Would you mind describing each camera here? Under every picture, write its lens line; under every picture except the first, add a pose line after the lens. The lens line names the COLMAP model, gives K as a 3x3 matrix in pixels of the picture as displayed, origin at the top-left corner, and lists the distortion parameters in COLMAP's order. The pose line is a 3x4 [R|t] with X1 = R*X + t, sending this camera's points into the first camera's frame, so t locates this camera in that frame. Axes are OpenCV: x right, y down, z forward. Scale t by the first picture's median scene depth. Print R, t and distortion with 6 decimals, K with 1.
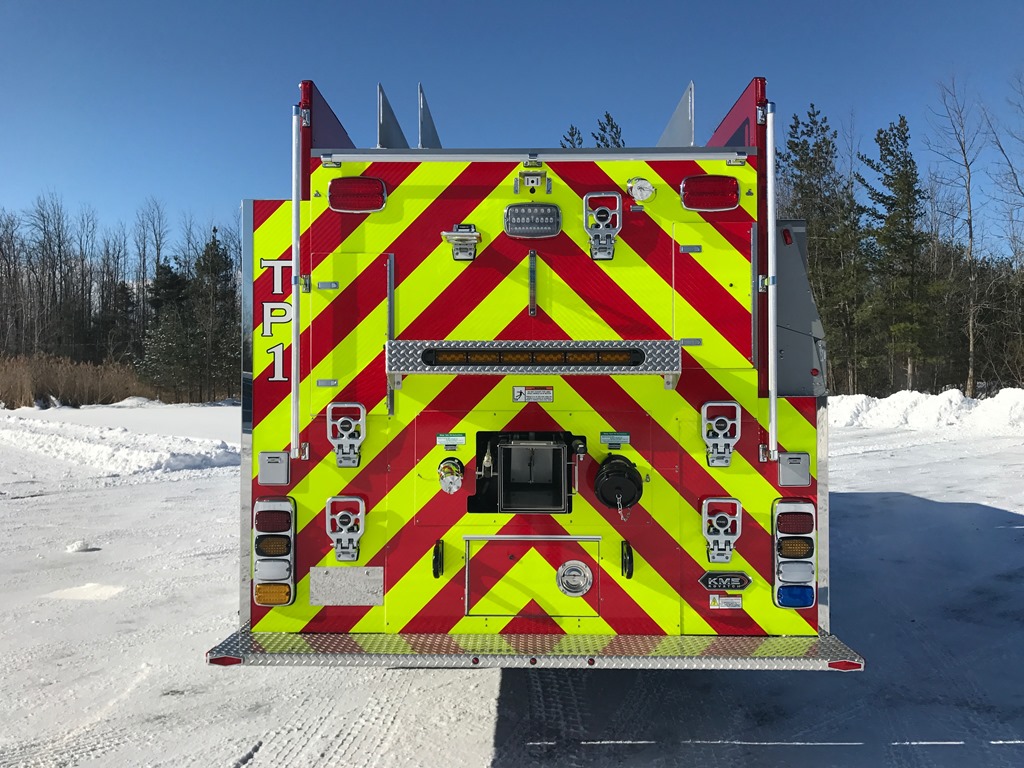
lens RADIAL K [[840.8, 0, 505.1], [0, 840.8, 384.8], [0, 0, 1]] dist [0.053273, -0.082252]
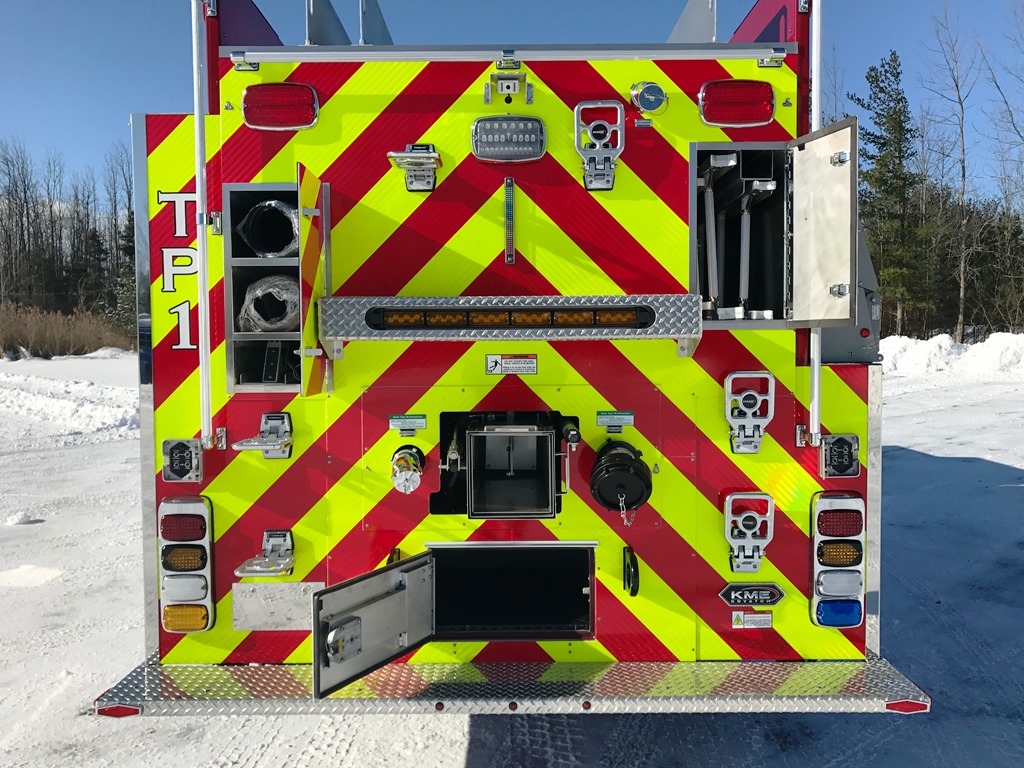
lens RADIAL K [[840.8, 0, 508.6], [0, 840.8, 381.6], [0, 0, 1]] dist [0.053273, -0.082252]
pose [[0.999666, -0.009210, 0.024156, 0.011462], [0.007754, 0.998187, 0.059690, -0.019237], [-0.024662, -0.059483, 0.997925, 0.210796]]
